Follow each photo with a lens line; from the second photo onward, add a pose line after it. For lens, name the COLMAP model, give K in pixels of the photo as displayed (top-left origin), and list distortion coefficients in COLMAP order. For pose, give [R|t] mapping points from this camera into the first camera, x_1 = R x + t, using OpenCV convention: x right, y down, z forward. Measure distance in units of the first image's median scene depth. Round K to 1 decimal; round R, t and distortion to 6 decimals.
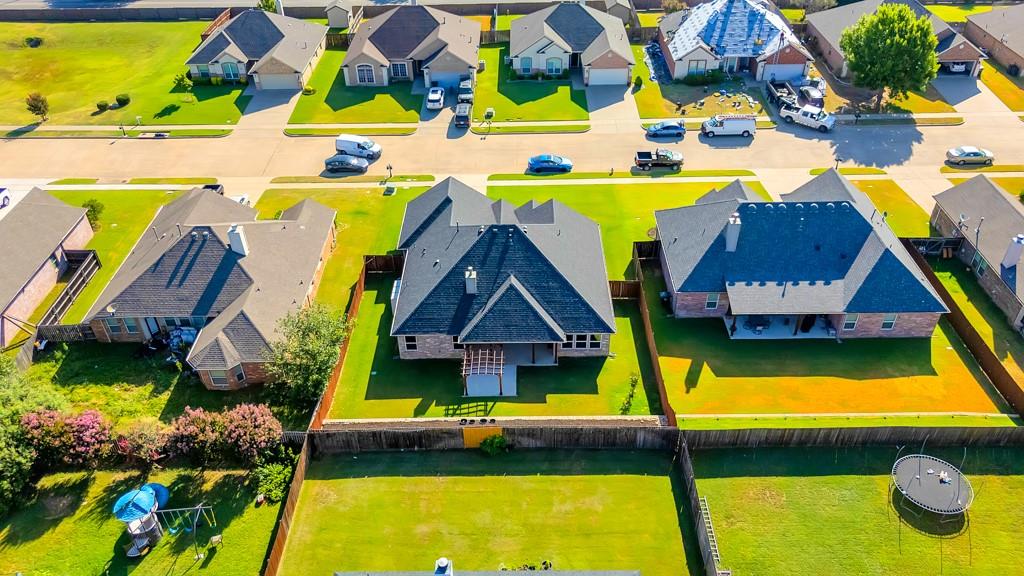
lens RADIAL K [[773.2, 0, 515.0], [0, 773.2, 283.2], [0, 0, 1]] dist [0.061888, -0.057117]
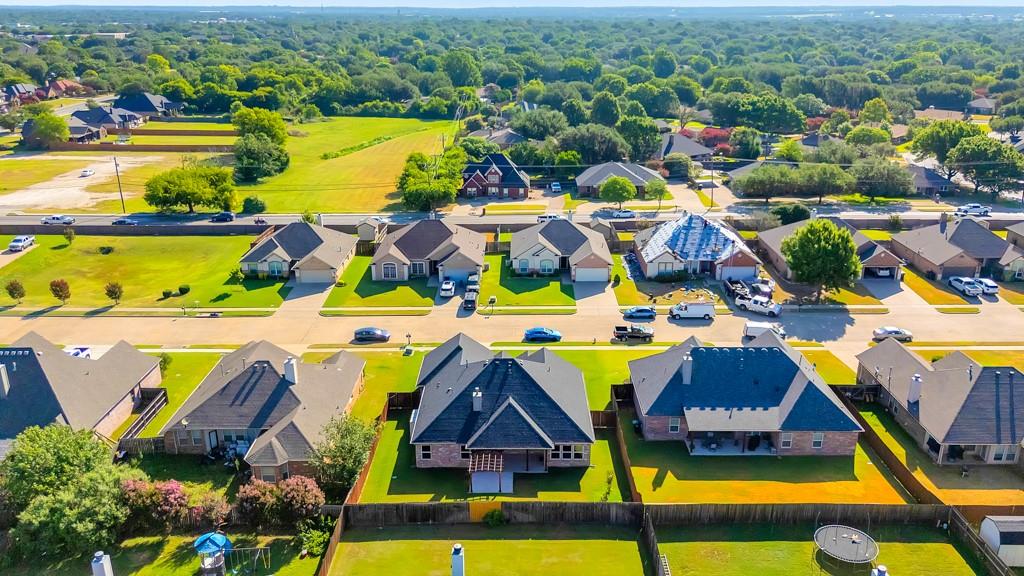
lens RADIAL K [[773.2, 0, 515.0], [0, 773.2, 283.2], [0, 0, 1]] dist [0.061888, -0.057117]
pose [[0.999937, 0.011162, 0.001079, 0.000156], [-0.010338, 0.954853, -0.296899, 0.169240], [-0.004345, 0.296869, 0.954908, -0.221662]]
